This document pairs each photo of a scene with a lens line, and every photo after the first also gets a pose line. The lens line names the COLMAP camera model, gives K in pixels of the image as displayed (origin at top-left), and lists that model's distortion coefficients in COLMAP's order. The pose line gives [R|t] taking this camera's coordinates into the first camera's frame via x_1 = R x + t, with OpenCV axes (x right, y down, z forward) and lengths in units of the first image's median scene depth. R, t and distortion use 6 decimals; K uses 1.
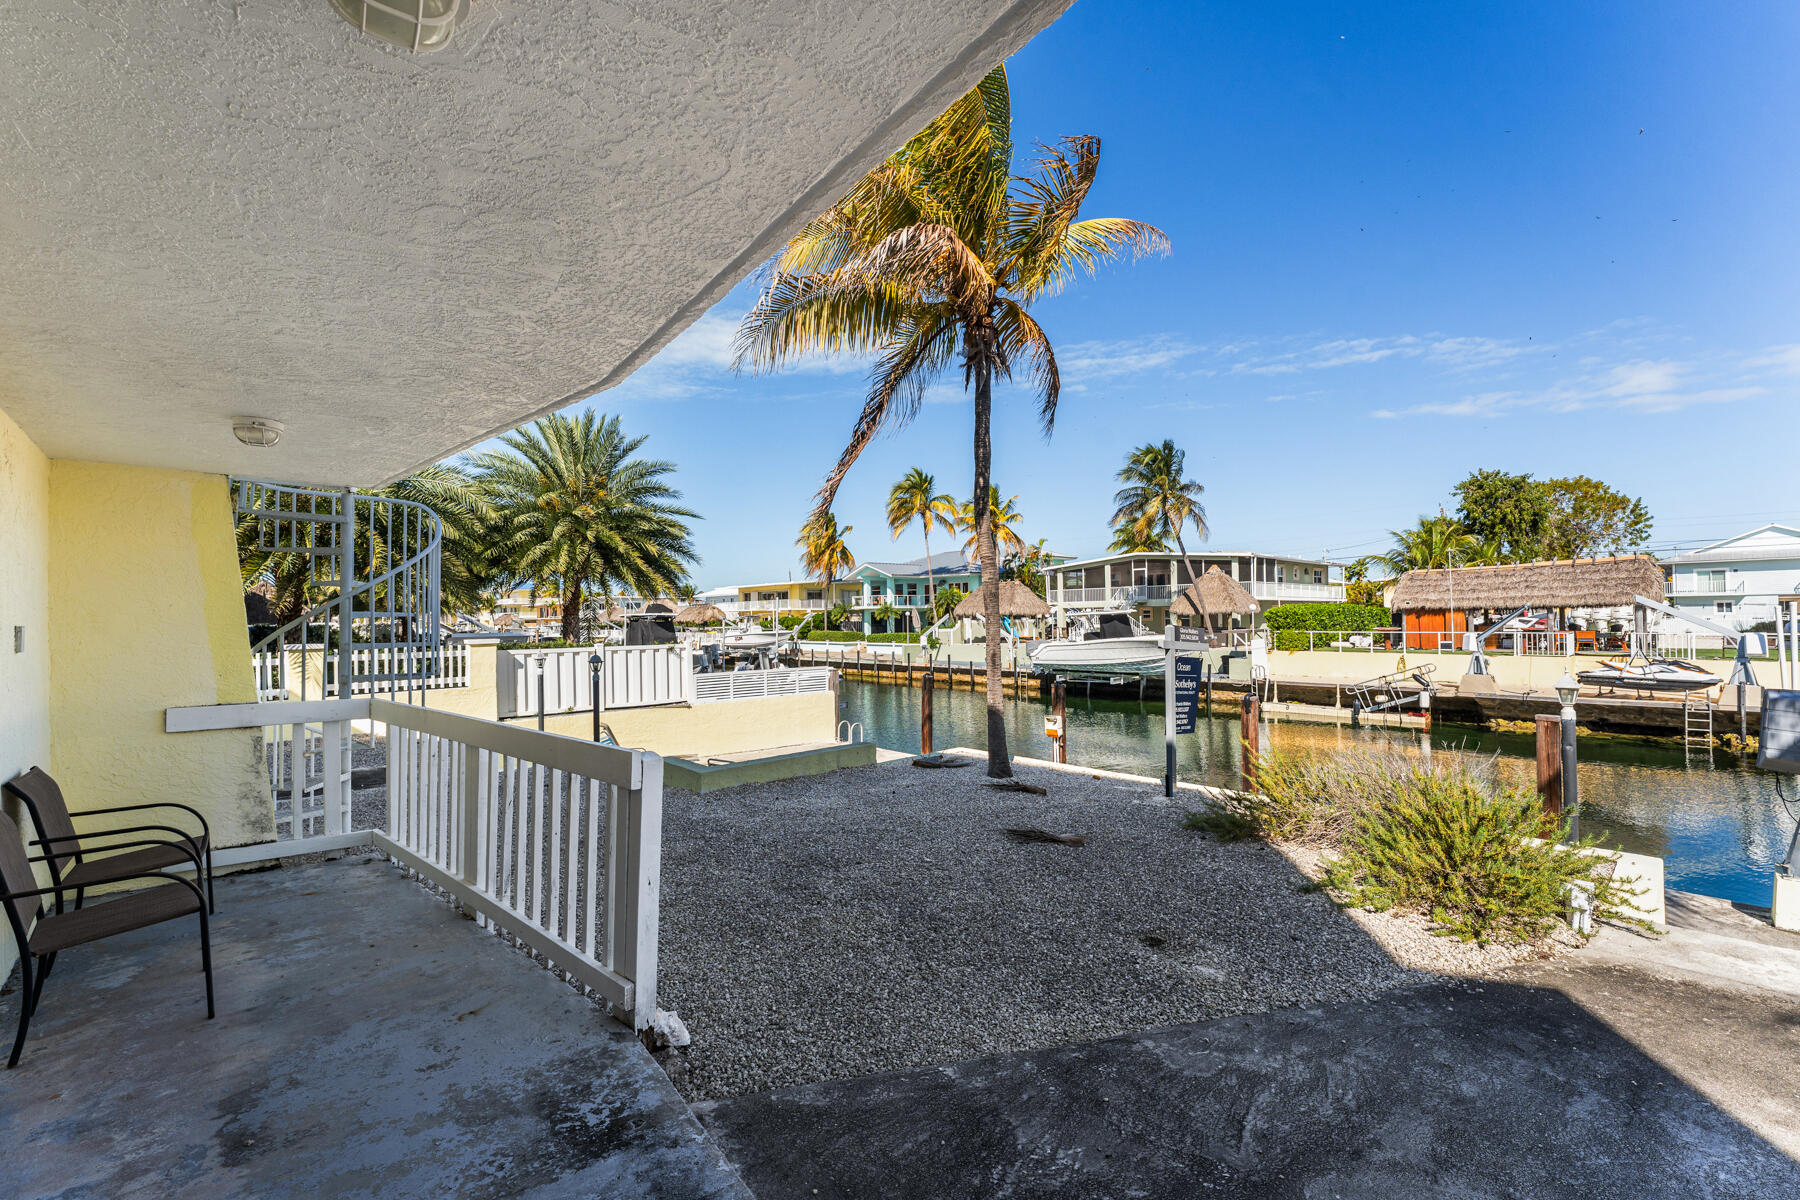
lens RADIAL K [[753.2, 0, 900.0], [0, 753.2, 600.0], [0, 0, 1]] dist [0.001439, -0.000289]
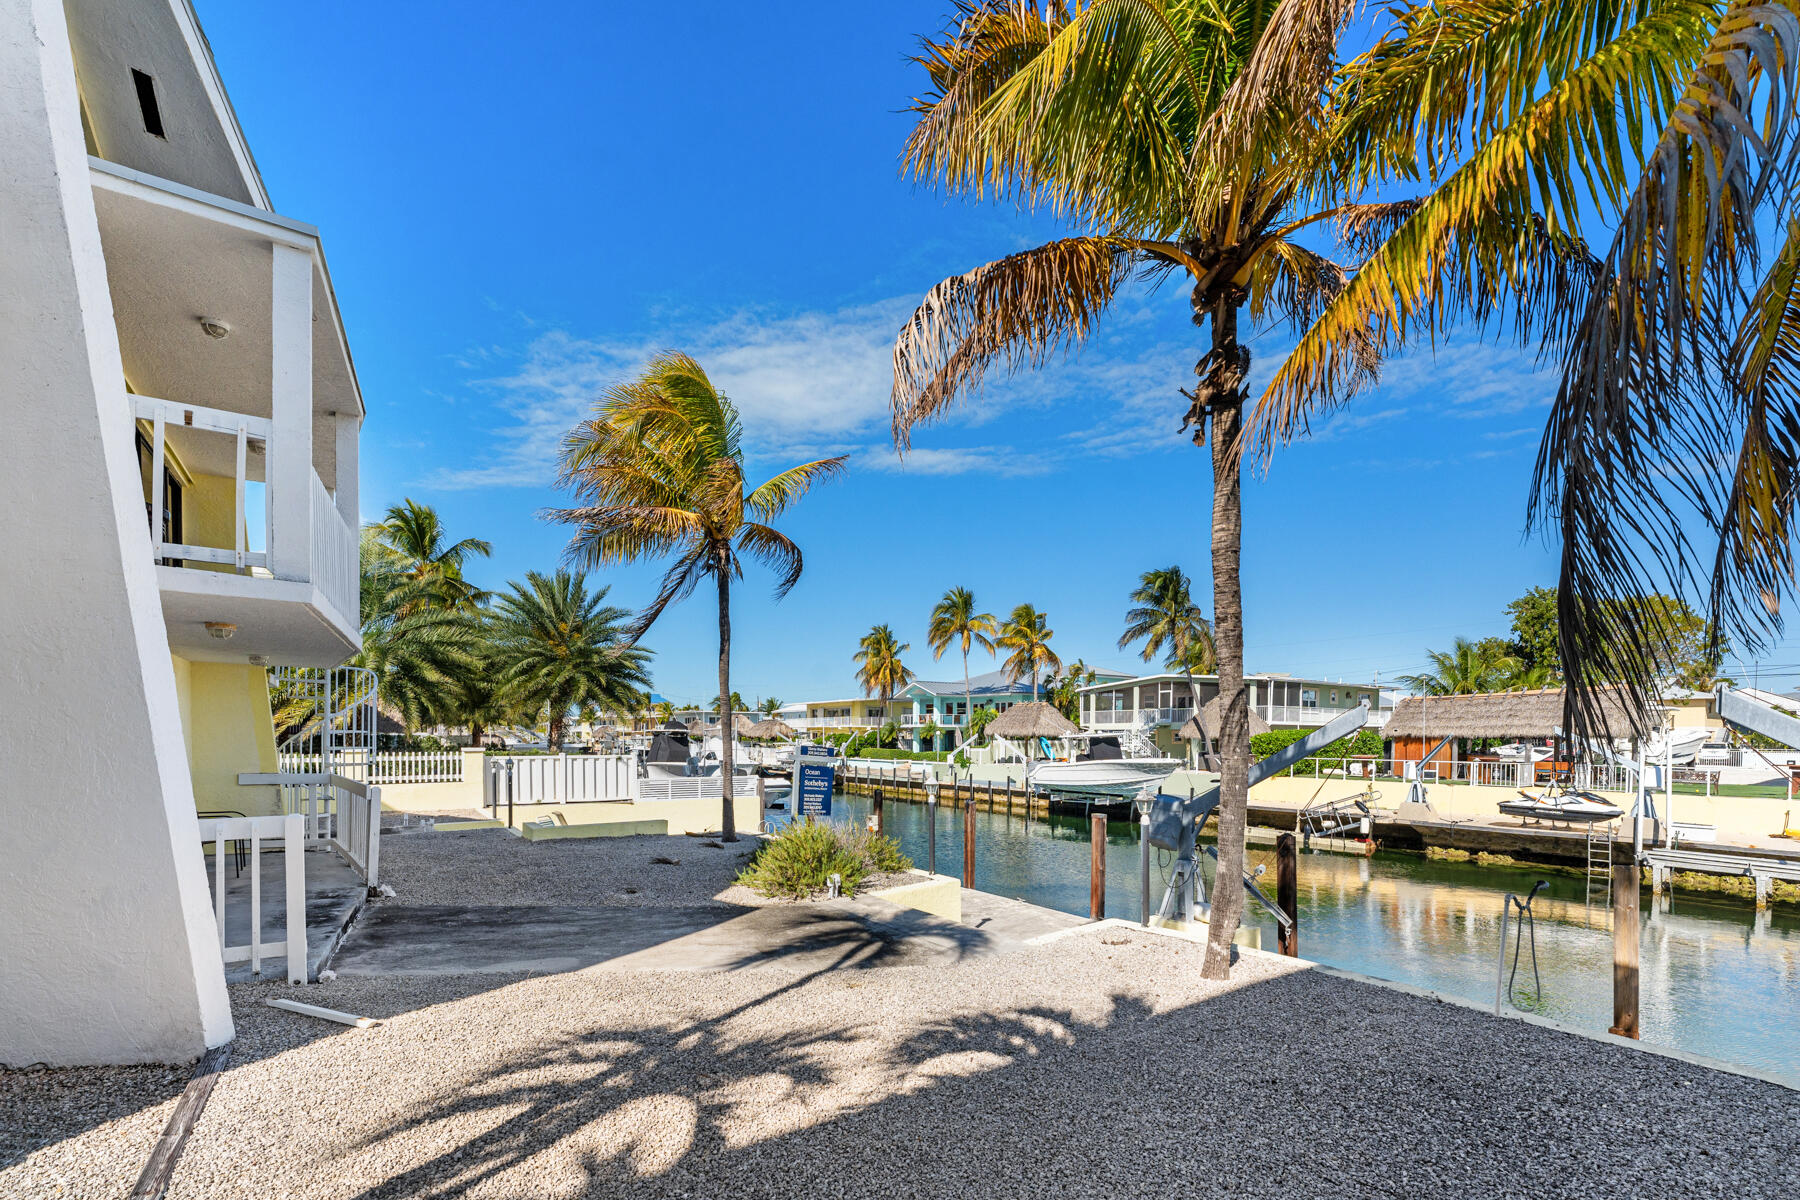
lens RADIAL K [[820.2, 0, 898.0], [0, 820.2, 704.4], [0, 0, 1]] dist [0.004082, 0.000987]
pose [[0.987665, 0.010557, -0.156223, 0.198677], [-0.012750, 0.999834, -0.013040, -0.007598], [0.156059, 0.014871, 0.987636, -0.162420]]
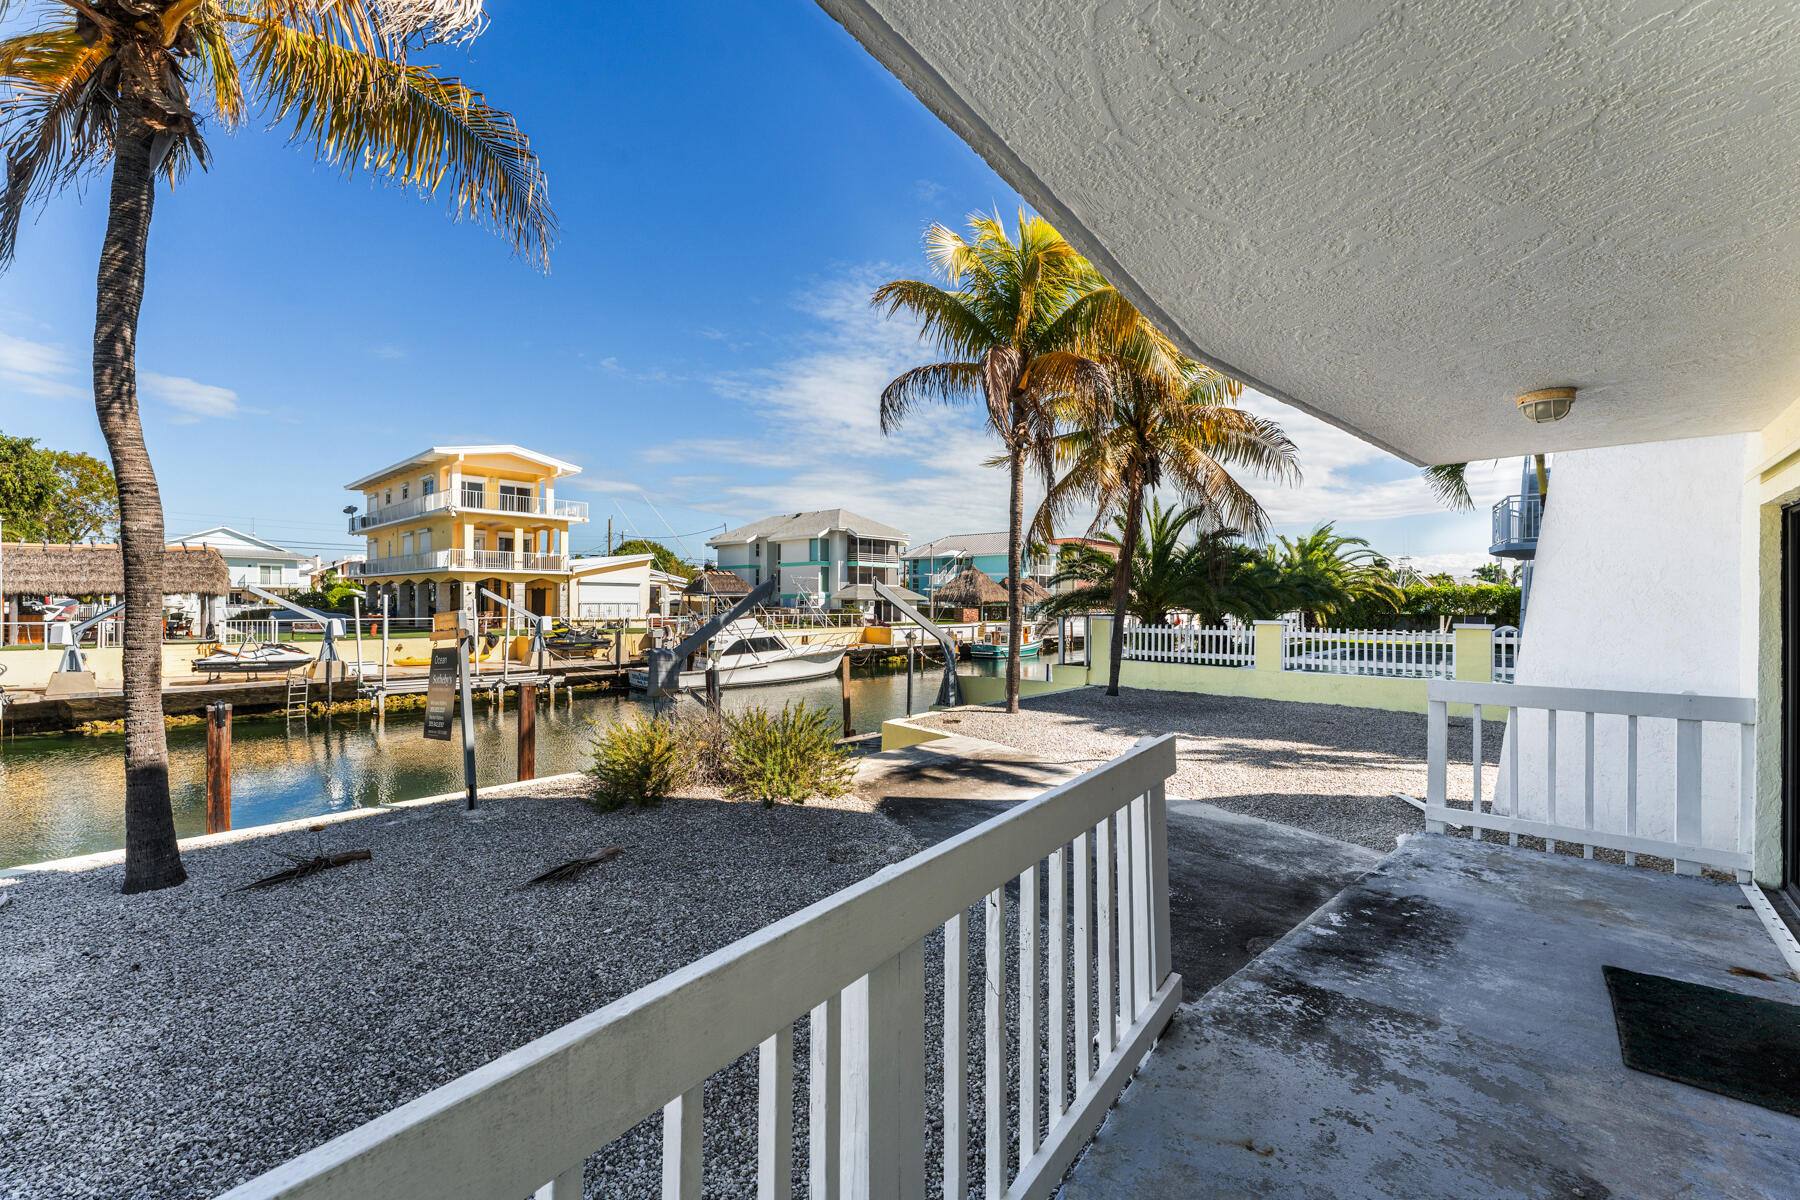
lens RADIAL K [[742.6, 0, 882.4], [0, 742.6, 604.9], [0, 0, 1]] dist [-0.000981, 0.000145]
pose [[-0.084463, 0.008337, 0.996392, -0.113543], [-0.028966, 0.999522, -0.010818, 0.004838], [-0.996005, -0.029775, -0.084182, 0.129957]]
